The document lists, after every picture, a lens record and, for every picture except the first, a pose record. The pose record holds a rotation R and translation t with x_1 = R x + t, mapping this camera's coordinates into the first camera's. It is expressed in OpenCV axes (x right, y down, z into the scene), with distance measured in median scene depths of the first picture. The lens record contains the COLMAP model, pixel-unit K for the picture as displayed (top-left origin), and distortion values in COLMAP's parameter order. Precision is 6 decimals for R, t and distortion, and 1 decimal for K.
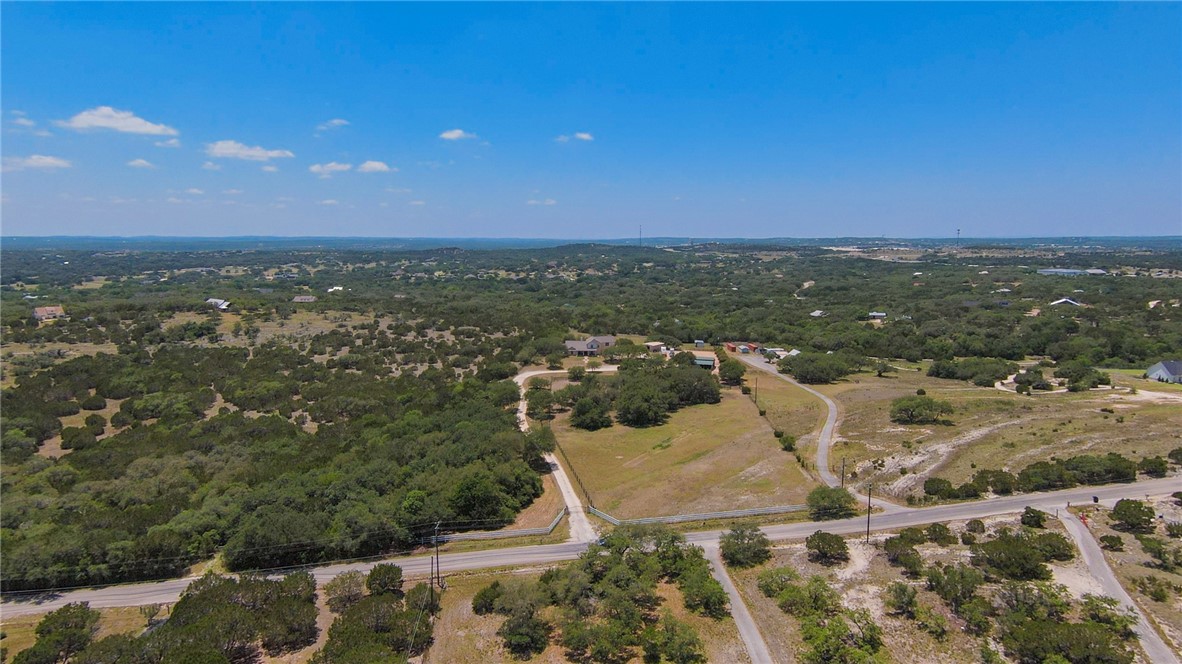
lens RADIAL K [[523.5, 0, 592.7], [0, 523.5, 331.9], [0, 0, 1]] dist [0.001674, -0.000010]
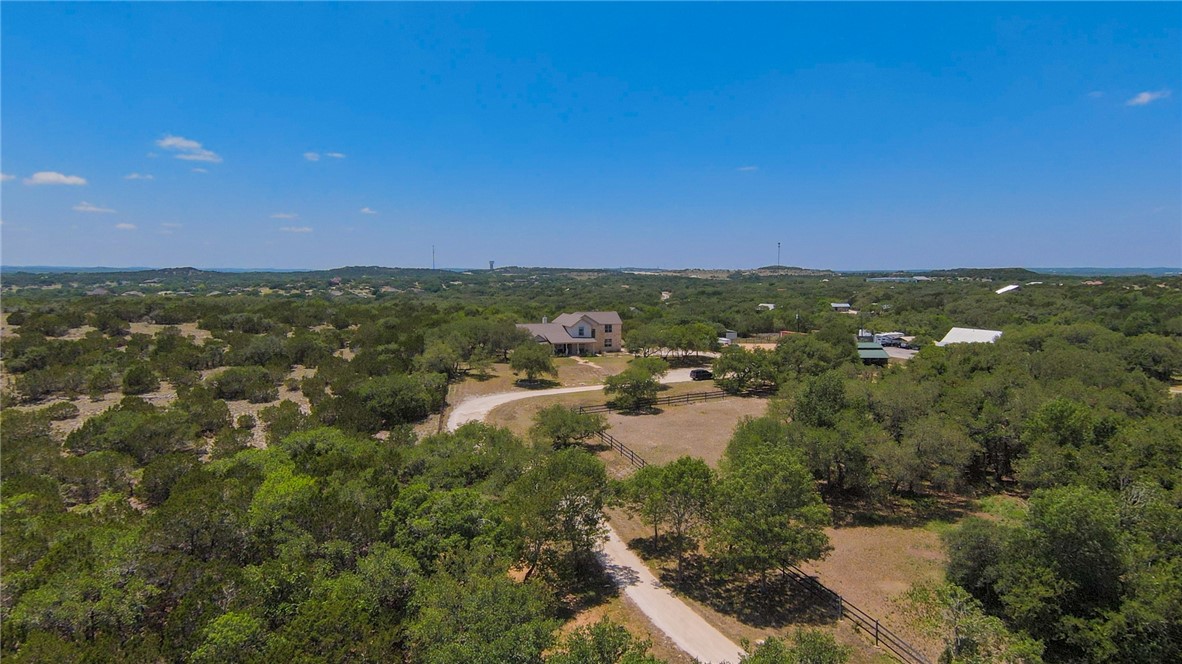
lens RADIAL K [[523.5, 0, 589.4], [0, 523.5, 332.2], [0, 0, 1]] dist [0.001674, -0.000010]
pose [[0.922818, -0.012096, 0.385045, -0.174992], [0.034495, 0.998086, -0.051318, 0.049380], [-0.383688, 0.060639, 0.921470, 0.597128]]
